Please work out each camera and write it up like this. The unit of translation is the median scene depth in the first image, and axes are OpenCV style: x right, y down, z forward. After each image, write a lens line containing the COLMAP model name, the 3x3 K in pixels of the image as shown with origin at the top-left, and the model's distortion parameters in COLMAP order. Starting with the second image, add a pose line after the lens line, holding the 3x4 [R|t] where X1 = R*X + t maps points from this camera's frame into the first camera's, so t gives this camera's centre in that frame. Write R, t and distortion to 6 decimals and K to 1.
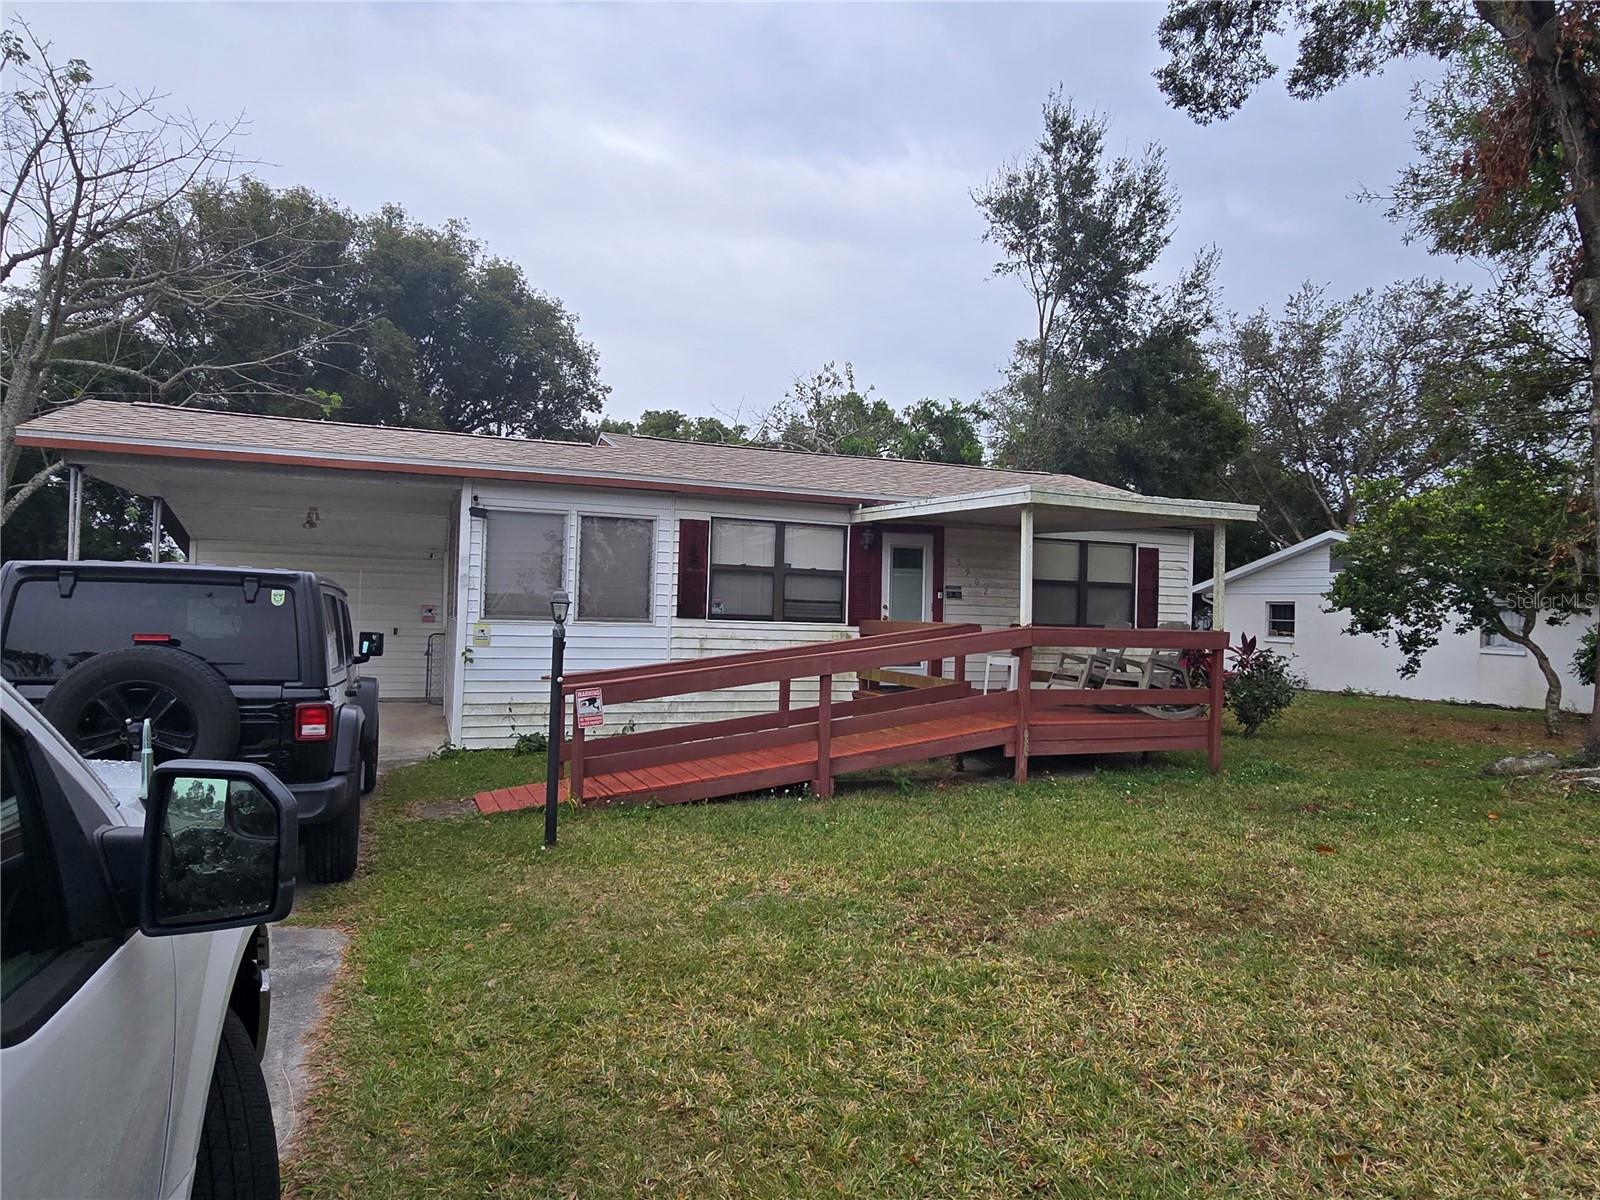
lens RADIAL K [[996.5, 0, 806.8], [0, 996.5, 601.3], [0, 0, 1]] dist [0.004706, -0.008983]
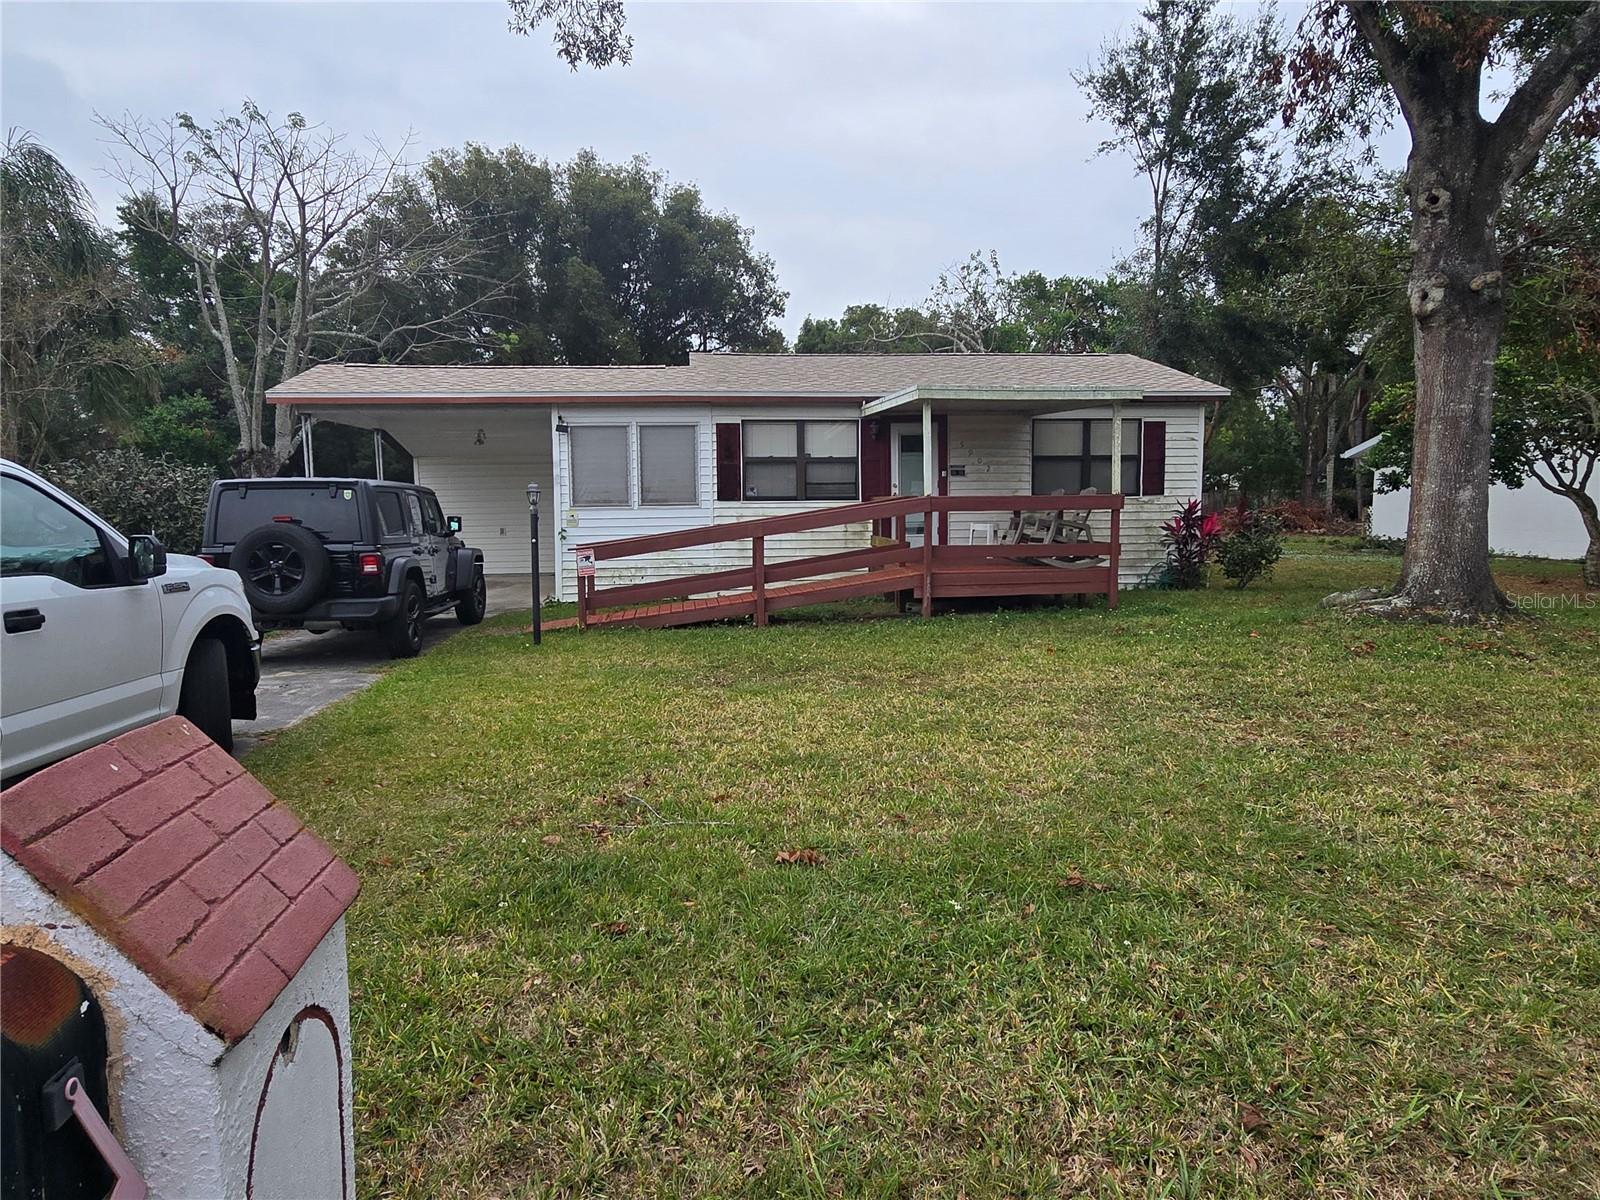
lens RADIAL K [[996.5, 0, 795.0], [0, 996.5, 602.3], [0, 0, 1]] dist [0.004706, -0.008983]
pose [[0.961360, -0.010416, -0.275098, 0.293407], [0.041364, 0.993405, 0.106935, 0.012077], [0.272170, -0.114182, 0.955451, -0.203529]]
